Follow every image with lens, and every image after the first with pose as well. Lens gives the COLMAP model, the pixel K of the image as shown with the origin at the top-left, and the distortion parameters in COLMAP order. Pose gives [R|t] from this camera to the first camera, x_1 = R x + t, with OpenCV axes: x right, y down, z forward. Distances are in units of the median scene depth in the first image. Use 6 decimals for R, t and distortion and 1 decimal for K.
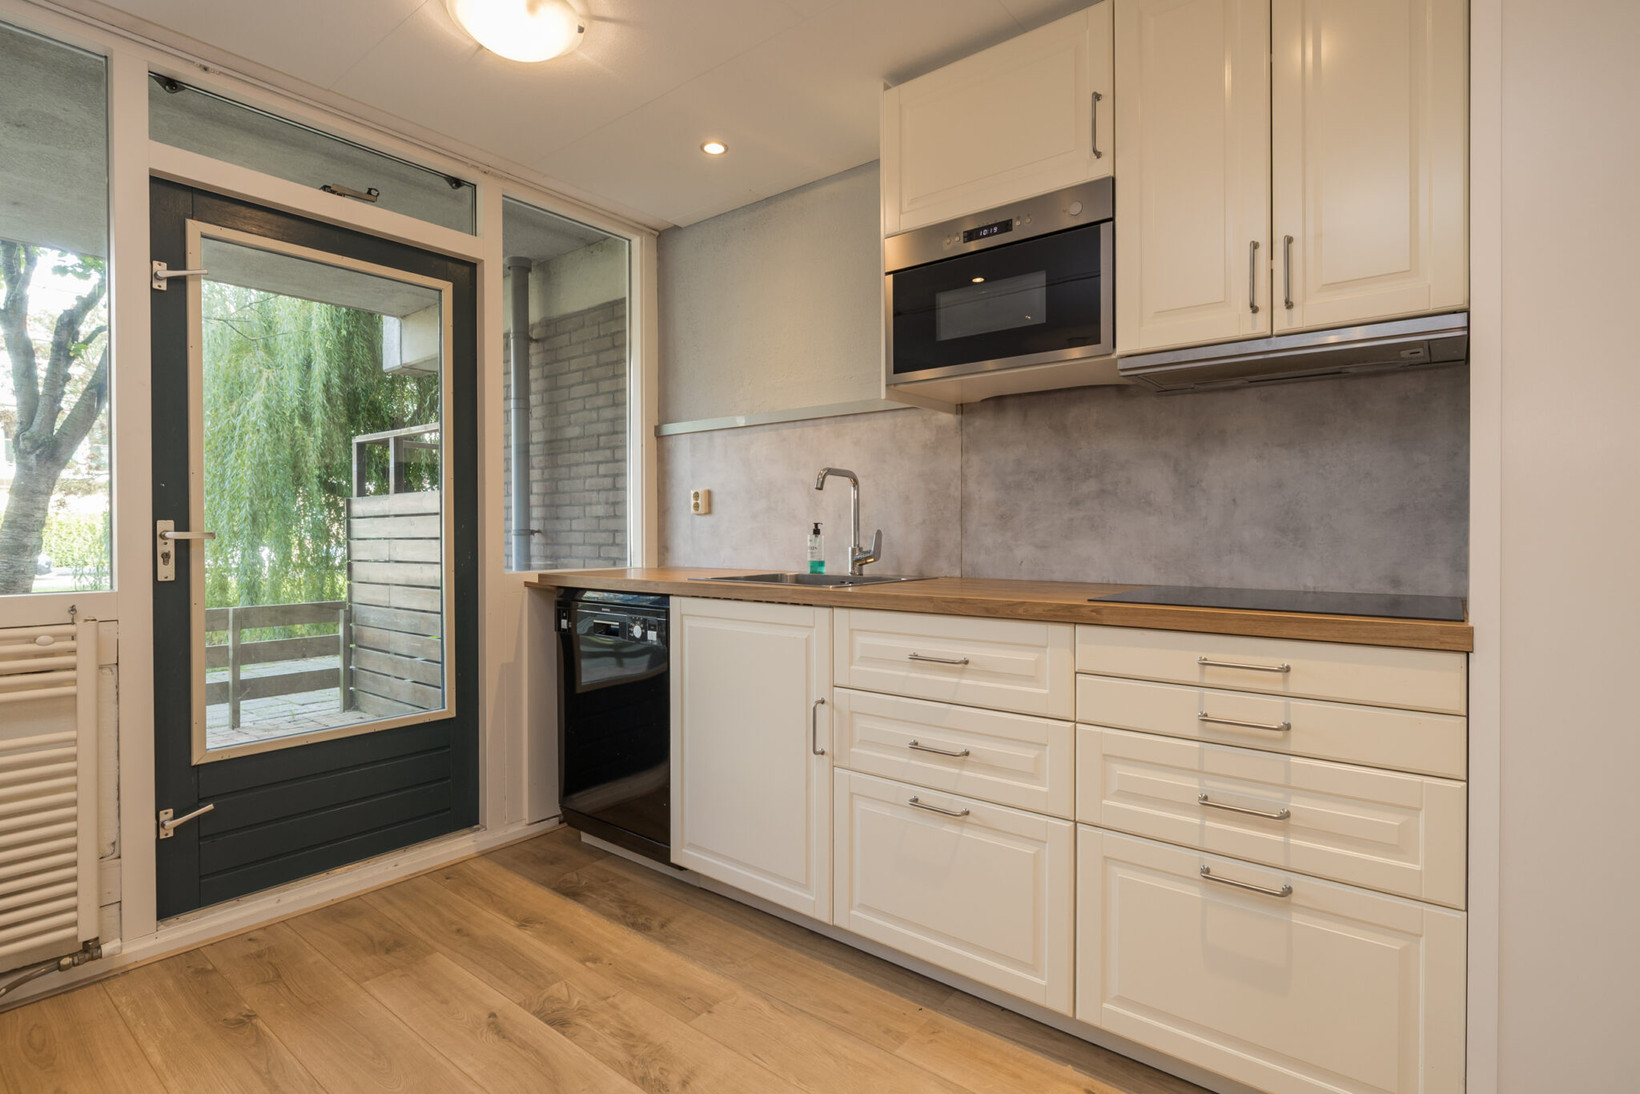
lens RADIAL K [[811.4, 0, 822.1], [0, 811.4, 544.7], [0, 0, 1]] dist [-0.009337, 0.000732]
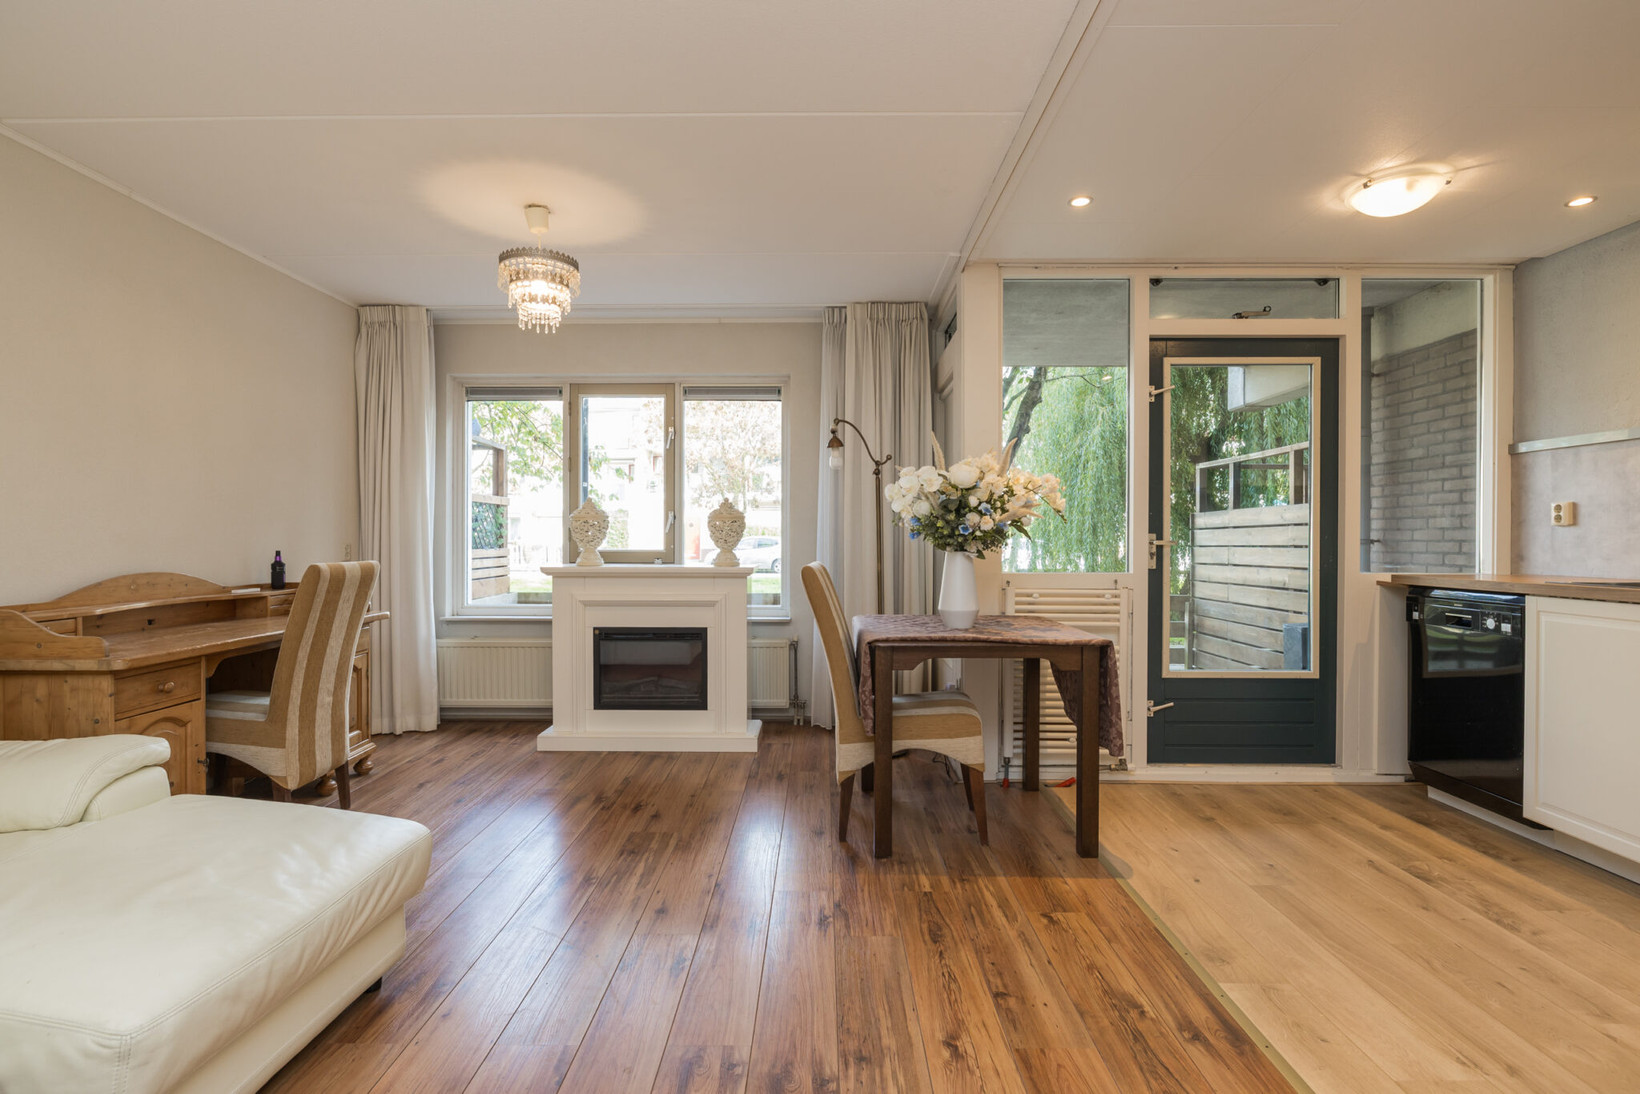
lens RADIAL K [[811.4, 0, 822.0], [0, 811.4, 539.9], [0, 0, 1]] dist [-0.009337, 0.000732]
pose [[0.623658, 0.002345, -0.781694, 0.100296], [-0.013838, 0.999872, -0.008040, 0.004074], [0.781575, 0.015831, 0.623610, -0.577268]]
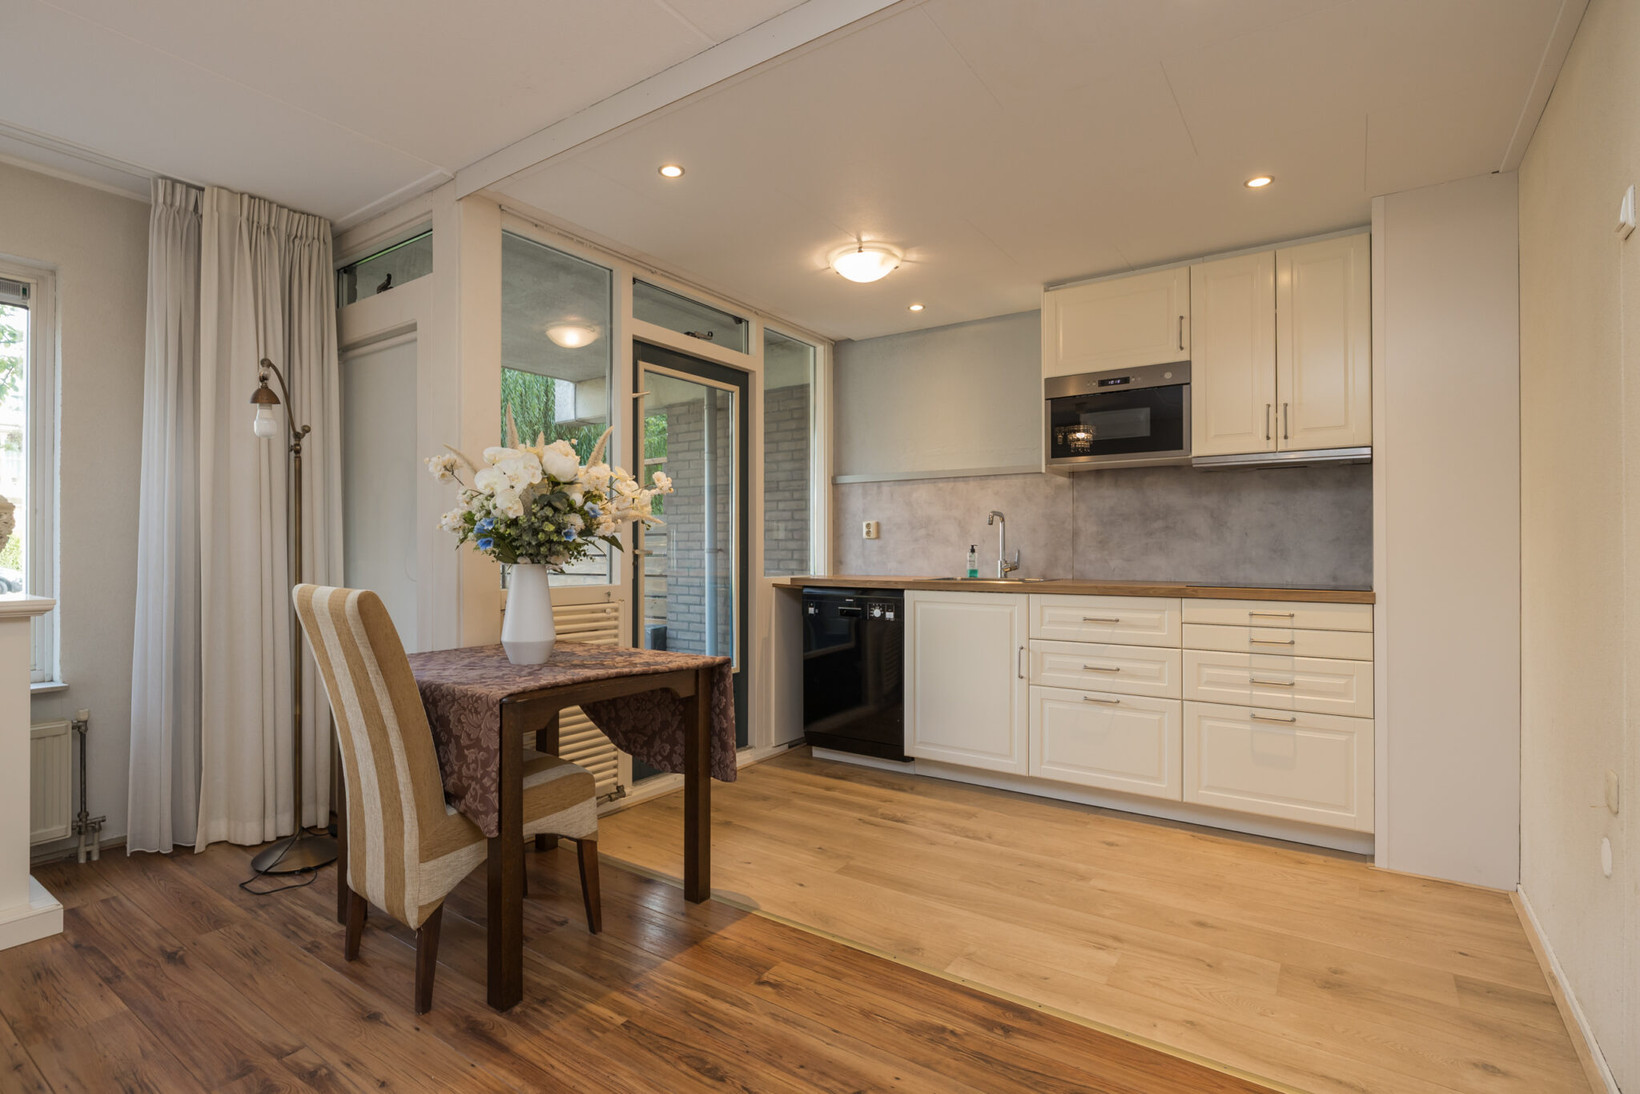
lens RADIAL K [[811.4, 0, 809.4], [0, 811.4, 551.7], [0, 0, 1]] dist [-0.009337, 0.000732]
pose [[0.997467, 0.002480, 0.071091, -0.522277], [-0.001392, 0.999881, -0.015349, 0.012488], [-0.071121, 0.015211, 0.997352, -0.639844]]
